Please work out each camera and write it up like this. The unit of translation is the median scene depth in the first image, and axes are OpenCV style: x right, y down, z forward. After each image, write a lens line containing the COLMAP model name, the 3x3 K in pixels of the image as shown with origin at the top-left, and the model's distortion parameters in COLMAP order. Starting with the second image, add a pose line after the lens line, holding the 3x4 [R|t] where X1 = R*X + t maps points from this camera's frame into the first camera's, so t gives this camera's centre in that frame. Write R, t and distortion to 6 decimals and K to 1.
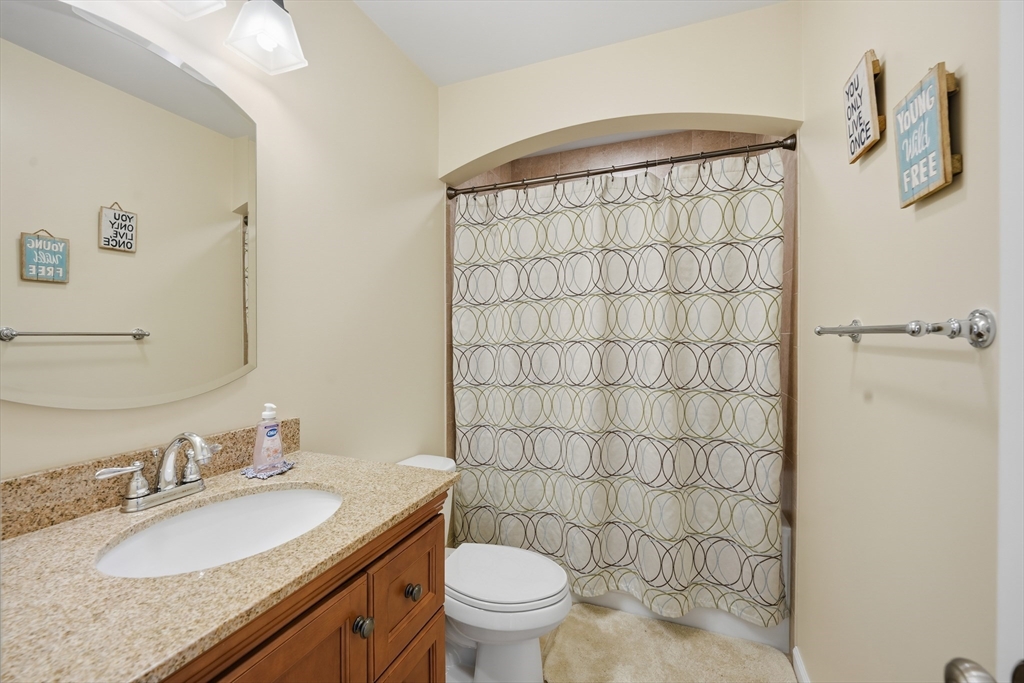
lens RADIAL K [[419.5, 0, 509.8], [0, 419.5, 336.4], [0, 0, 1]] dist [-0.007973, 0.000451]
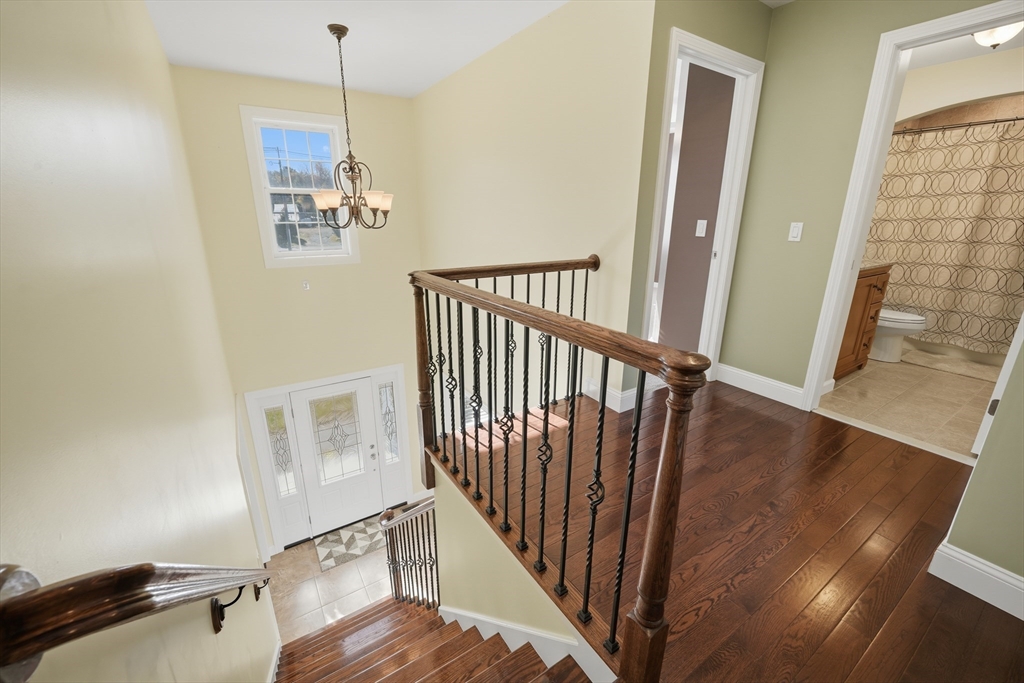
lens RADIAL K [[419.5, 0, 509.8], [0, 419.5, 336.4], [0, 0, 1]] dist [-0.007973, 0.000451]
pose [[0.809609, 0.172589, -0.561023, -0.329226], [-0.001501, 0.956401, 0.292054, -0.024606], [0.586968, -0.235608, 0.774569, -1.746330]]
